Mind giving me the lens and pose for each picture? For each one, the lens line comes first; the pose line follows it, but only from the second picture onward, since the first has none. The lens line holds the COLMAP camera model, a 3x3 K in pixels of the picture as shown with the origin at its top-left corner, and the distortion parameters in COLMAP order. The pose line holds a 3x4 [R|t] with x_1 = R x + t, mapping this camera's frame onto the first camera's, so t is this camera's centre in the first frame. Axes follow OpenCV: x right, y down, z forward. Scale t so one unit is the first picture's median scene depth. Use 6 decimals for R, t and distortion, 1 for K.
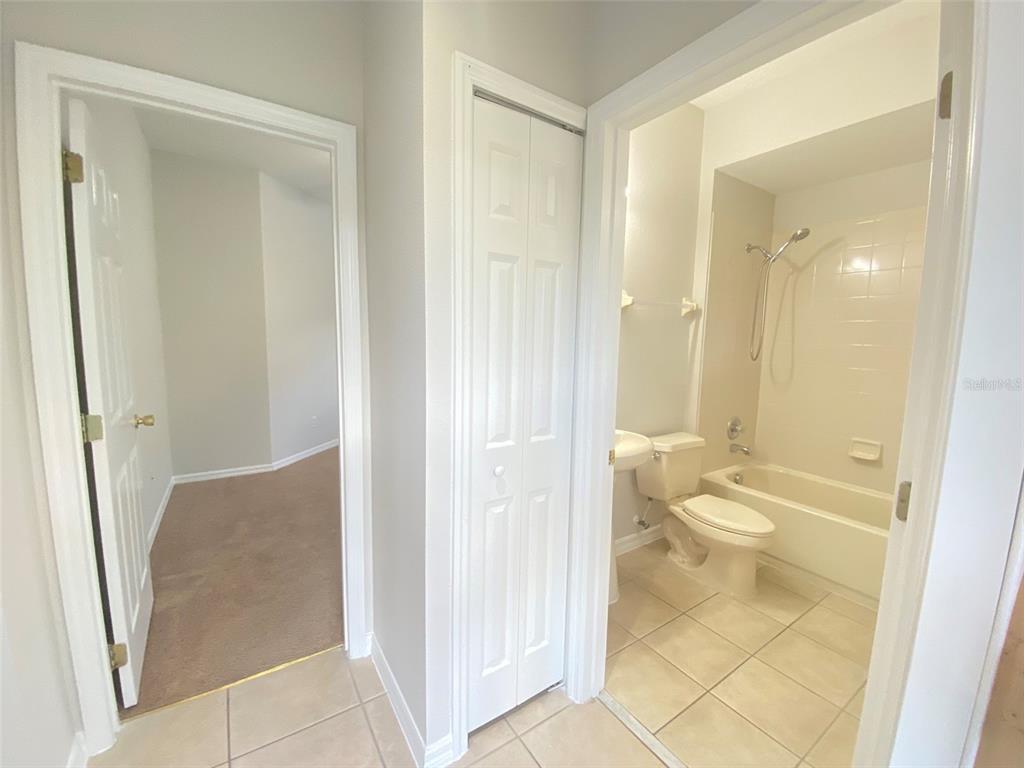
lens RADIAL K [[428.5, 0, 516.1], [0, 428.5, 385.9], [0, 0, 1]] dist [0.017015, -0.000395]
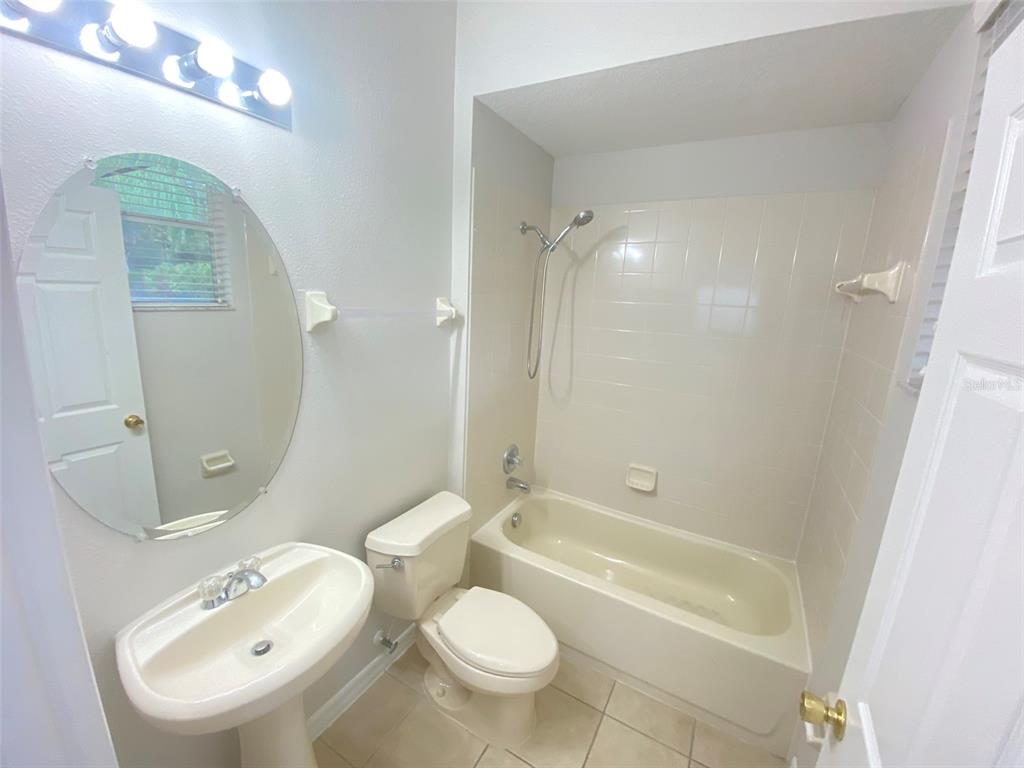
lens RADIAL K [[410.6, 0, 499.9], [0, 410.6, 387.2], [0, 0, 1]] dist [0.030538, -0.000115]
pose [[0.912536, -0.064559, 0.403868, 0.210163], [0.018960, 0.993079, 0.115905, -0.139571], [-0.408556, -0.098110, 0.907445, 0.367145]]
